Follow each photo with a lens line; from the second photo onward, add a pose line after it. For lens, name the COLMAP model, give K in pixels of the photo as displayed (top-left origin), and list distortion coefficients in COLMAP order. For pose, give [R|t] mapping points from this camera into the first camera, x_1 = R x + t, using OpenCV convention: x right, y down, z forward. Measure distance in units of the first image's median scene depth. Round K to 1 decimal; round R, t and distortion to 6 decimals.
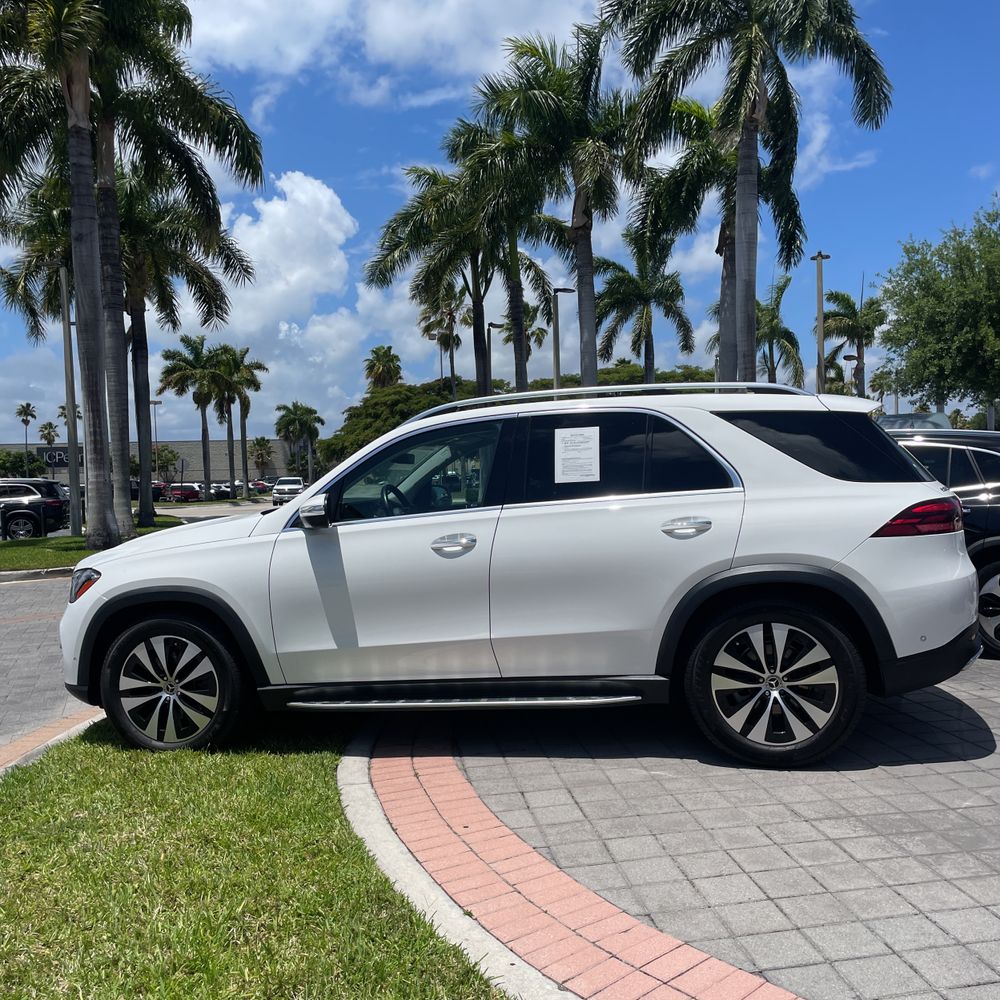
lens RADIAL K [[1032.2, 0, 514.8], [0, 1032.2, 505.1], [0, 0, 1]] dist [0.104665, -0.155925]
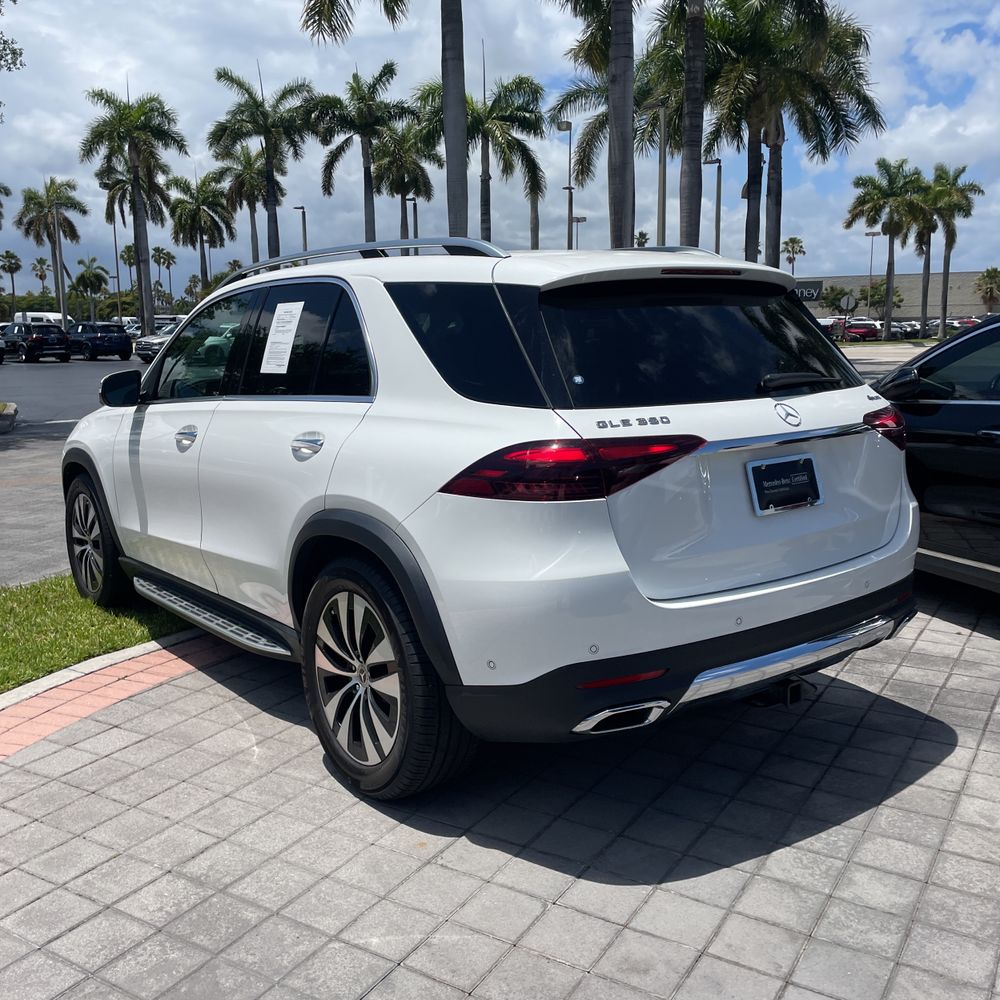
lens RADIAL K [[1026.9, 0, 502.4], [0, 1026.9, 487.8], [0, 0, 1]] dist [0.095917, -0.135576]
pose [[0.745757, 0.128619, -0.653684, 0.766387], [-0.033811, 0.987230, 0.155674, -0.068863], [0.665359, -0.093994, 0.740583, 0.557604]]
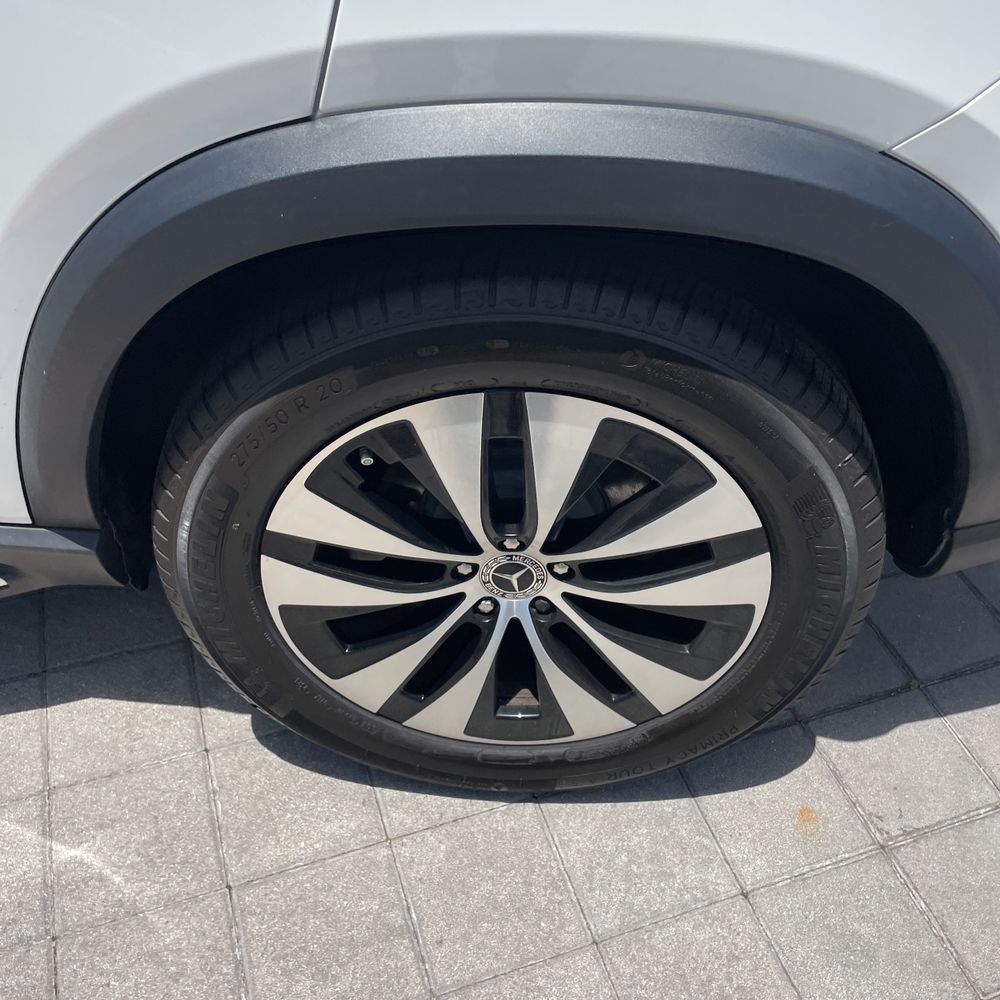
lens RADIAL K [[1026.9, 0, 502.4], [0, 1026.9, 487.8], [0, 0, 1]] dist [0.095917, -0.135576]
pose [[0.983431, -0.061520, 0.170526, 0.206577], [-0.064777, 0.759303, 0.647505, -0.003538], [-0.169315, -0.647822, 0.742737, 0.836792]]
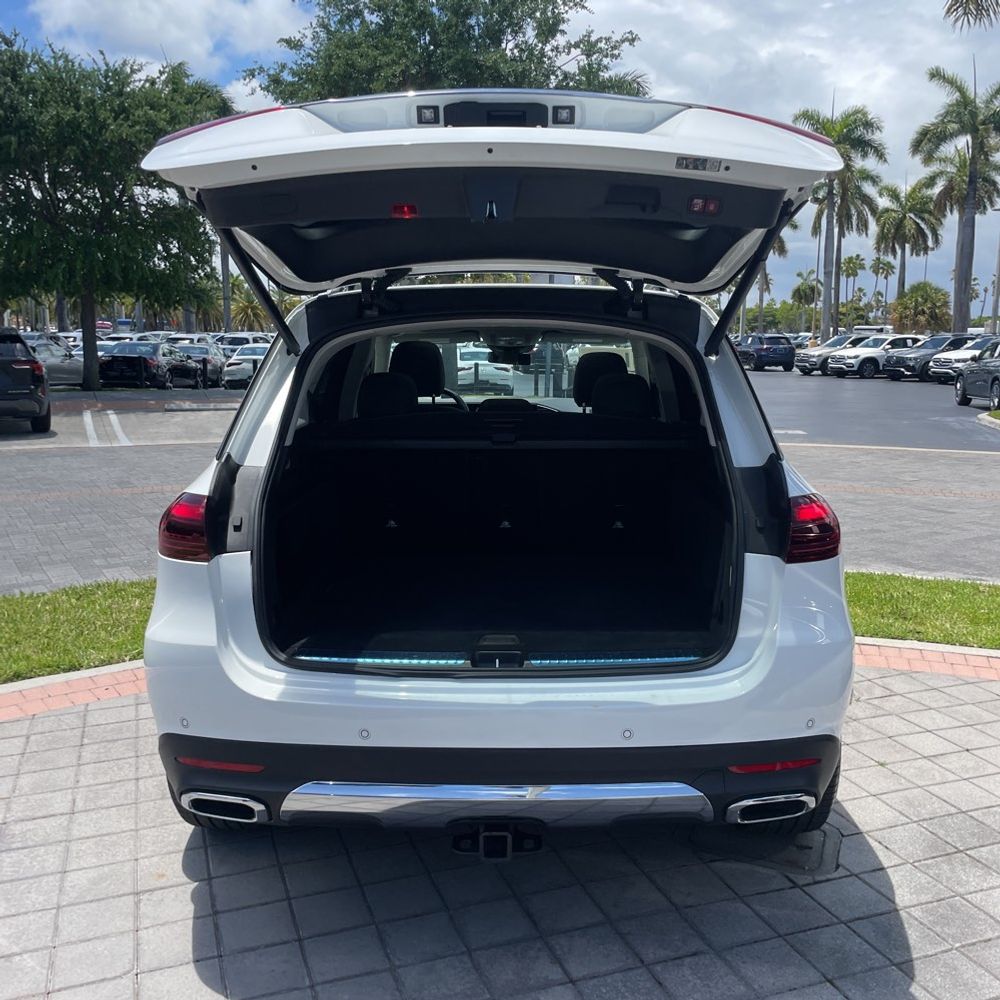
lens RADIAL K [[1026.9, 0, 502.4], [0, 1026.9, 487.8], [0, 0, 1]] dist [0.095917, -0.135576]
pose [[0.171177, 0.177325, -0.969151, 0.968019], [-0.042118, 0.984088, 0.172618, -0.111587], [0.984340, 0.011271, 0.175921, 1.076054]]
